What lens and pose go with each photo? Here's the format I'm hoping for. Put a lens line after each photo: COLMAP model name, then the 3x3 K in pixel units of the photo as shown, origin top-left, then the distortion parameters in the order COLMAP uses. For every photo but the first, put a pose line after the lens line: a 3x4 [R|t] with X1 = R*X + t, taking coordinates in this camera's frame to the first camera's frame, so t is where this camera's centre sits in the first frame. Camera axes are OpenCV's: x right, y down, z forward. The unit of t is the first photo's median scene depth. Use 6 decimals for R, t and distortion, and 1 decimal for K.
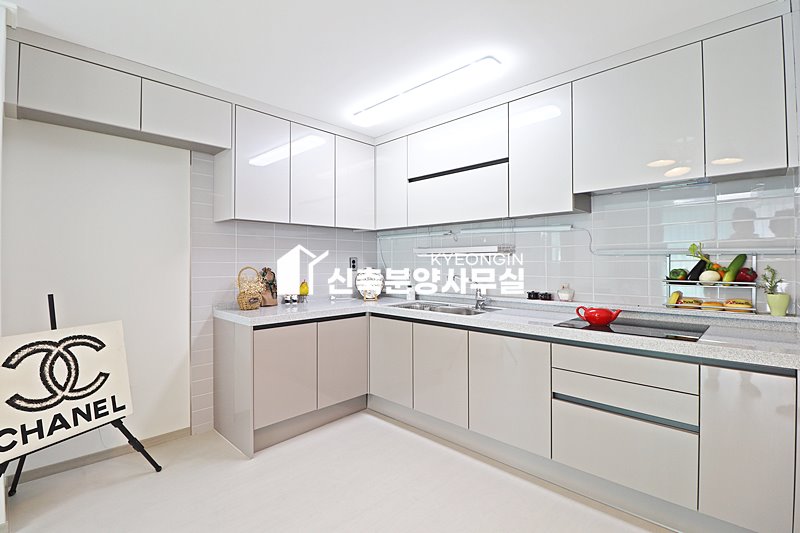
lens RADIAL K [[369.6, 0, 400.8], [0, 369.6, 262.9], [0, 0, 1]] dist [-0.013260, -0.000585]
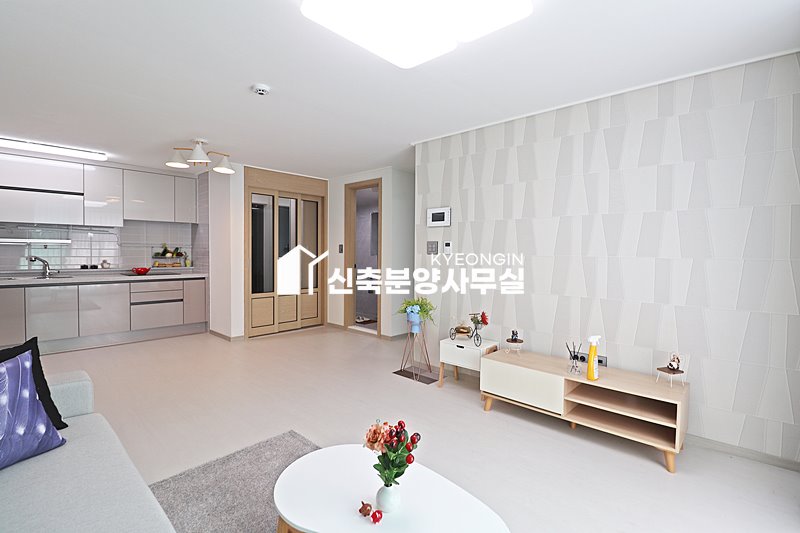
lens RADIAL K [[369.6, 0, 400.1], [0, 369.6, 263.4], [0, 0, 1]] dist [-0.013260, -0.000585]
pose [[-0.017823, -0.030058, 0.999389, -1.974167], [-0.018452, 0.999388, 0.029729, -0.016235], [-0.999671, -0.017911, -0.018367, -0.716580]]
